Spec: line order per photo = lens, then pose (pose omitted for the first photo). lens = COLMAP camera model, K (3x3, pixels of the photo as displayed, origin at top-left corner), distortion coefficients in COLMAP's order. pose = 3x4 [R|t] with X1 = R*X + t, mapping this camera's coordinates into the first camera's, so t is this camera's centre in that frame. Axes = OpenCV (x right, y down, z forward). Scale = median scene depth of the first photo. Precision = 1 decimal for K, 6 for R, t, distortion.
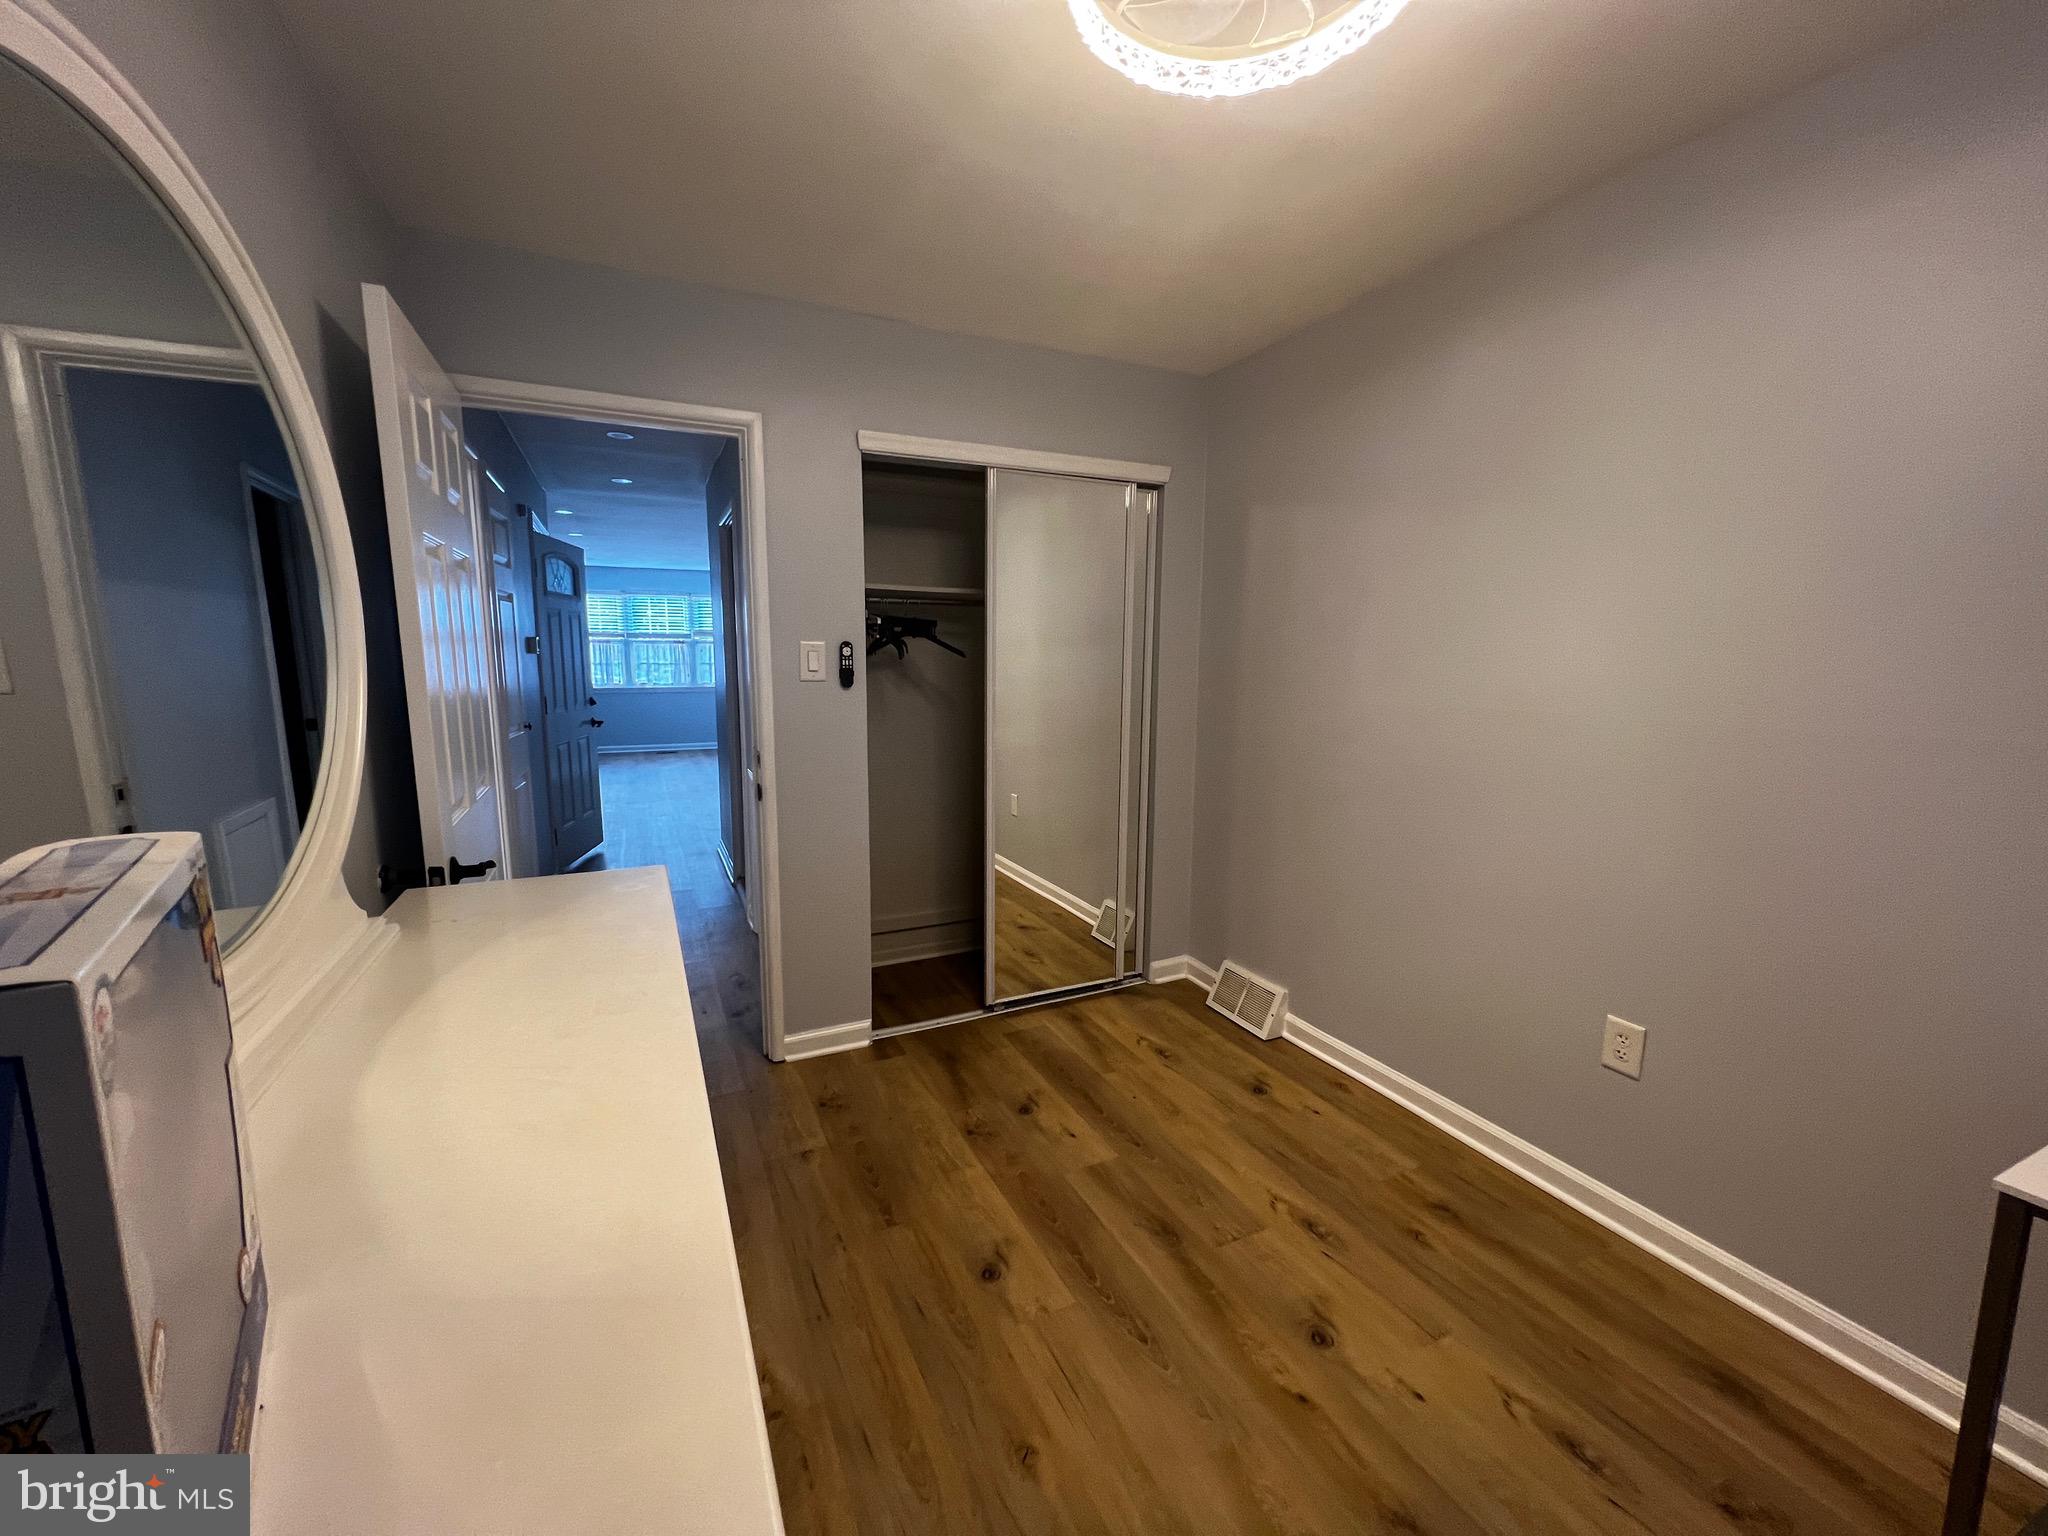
lens RADIAL K [[827.4, 0, 1028.4], [0, 827.4, 765.4], [0, 0, 1]] dist [0.002646, 0.000421]
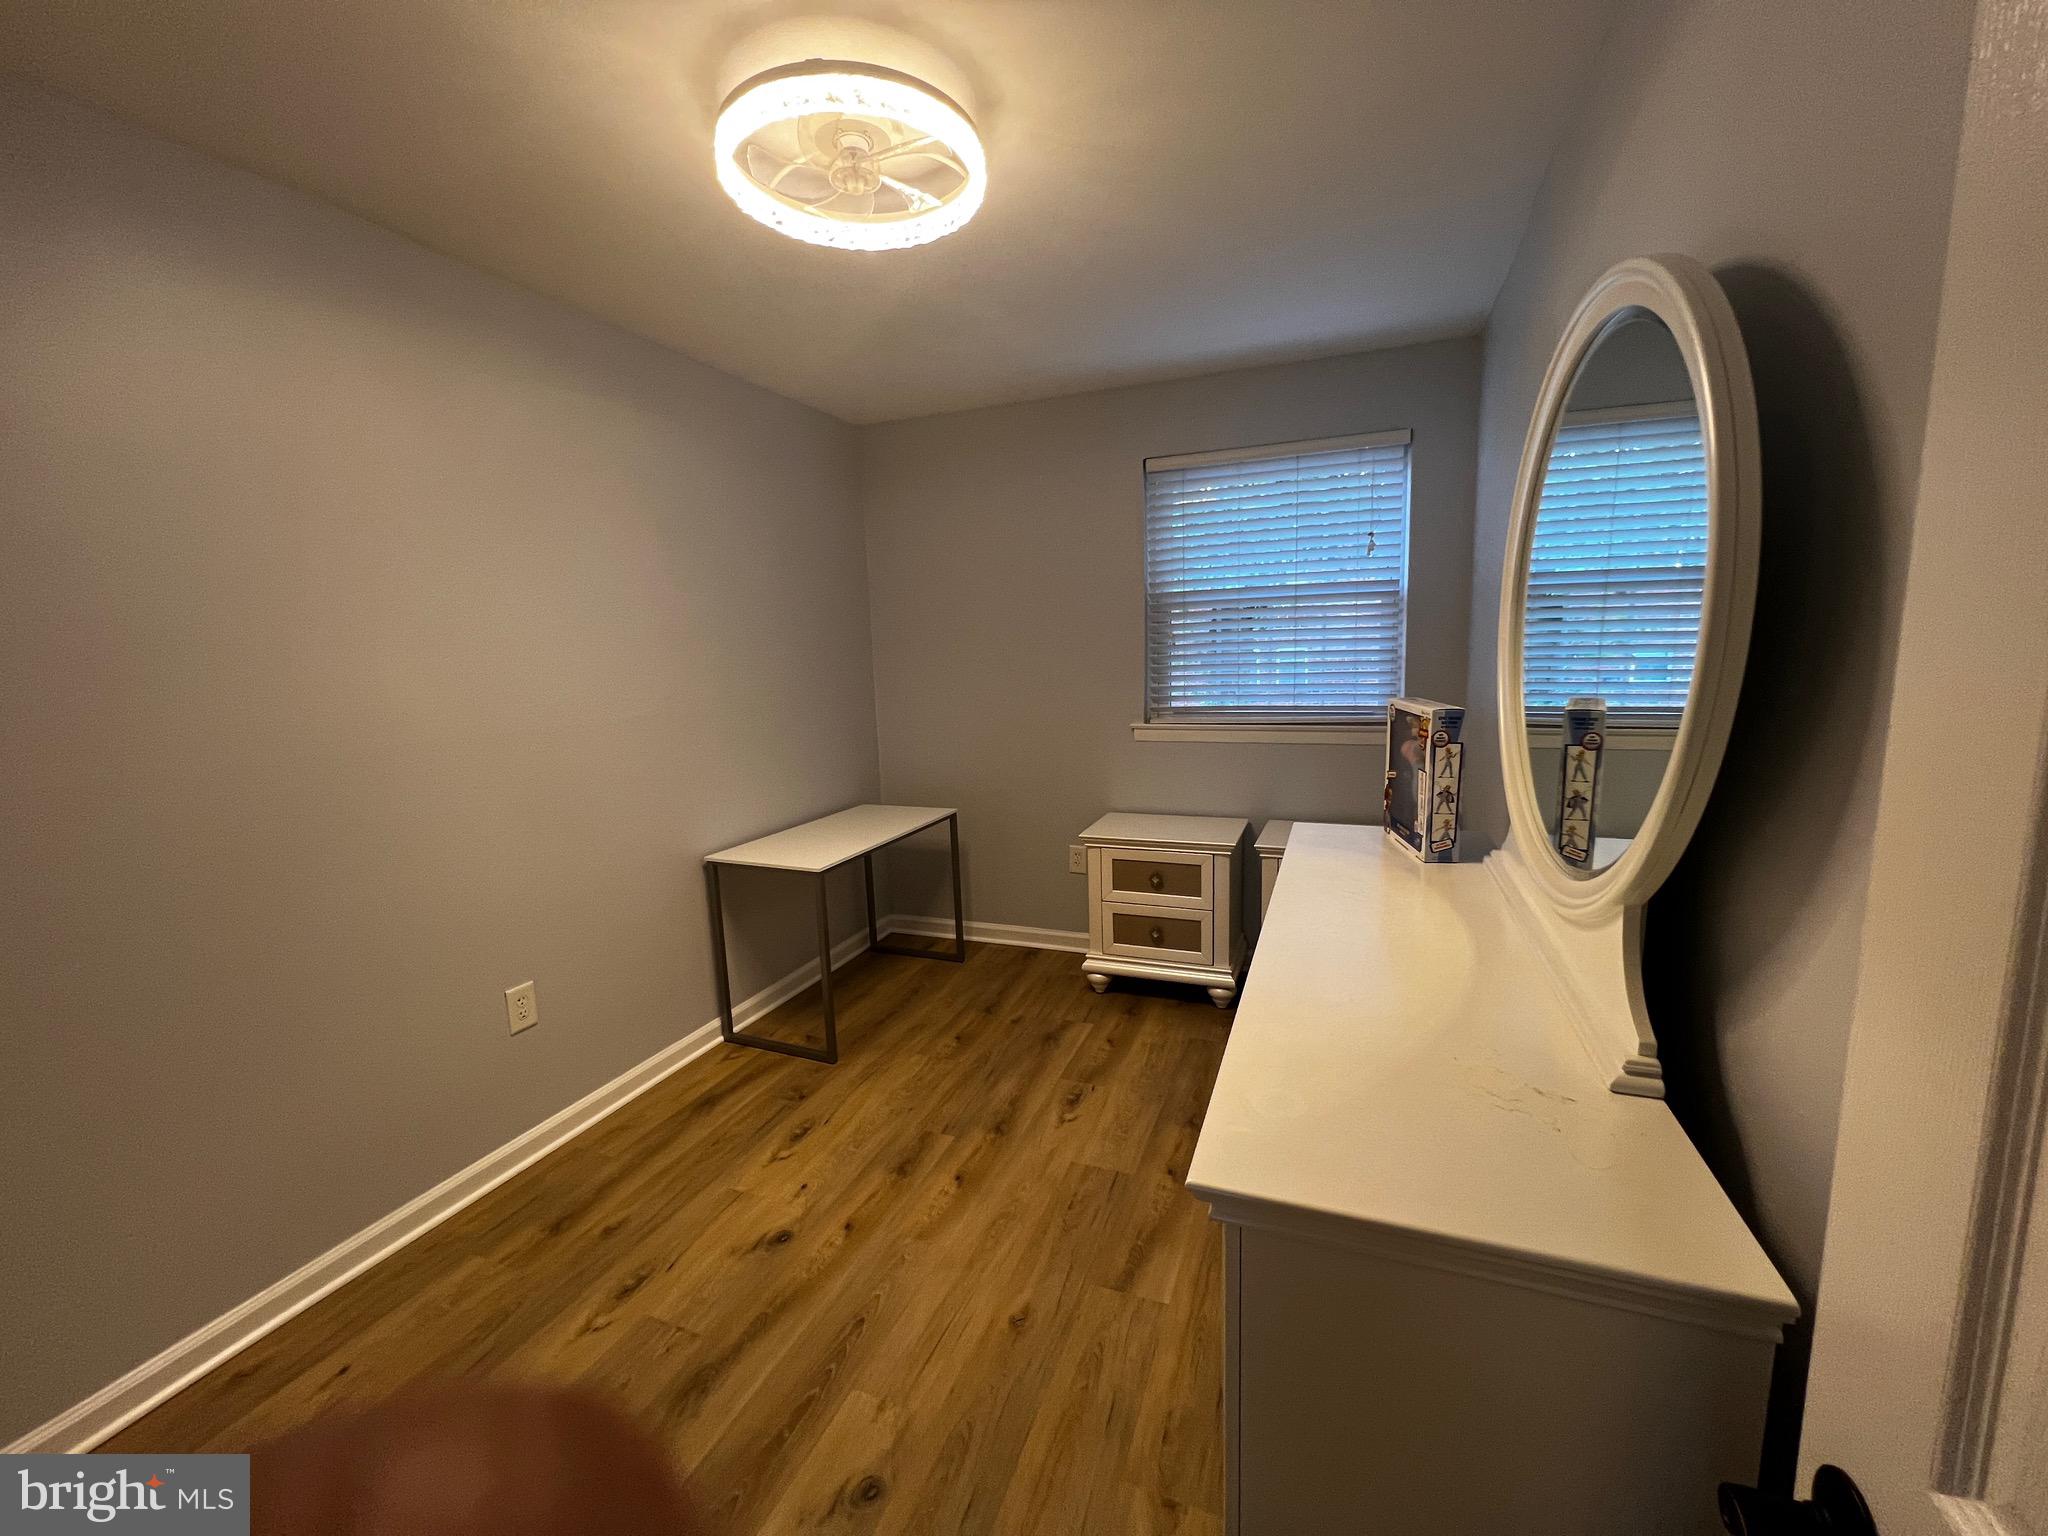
lens RADIAL K [[827.4, 0, 1028.4], [0, 827.4, 765.4], [0, 0, 1]] dist [0.002646, 0.000421]
pose [[-0.685172, -0.087597, 0.723095, -0.711731], [0.124345, 0.964102, 0.234617, -0.215596], [-0.717689, 0.250667, -0.649684, 1.355660]]
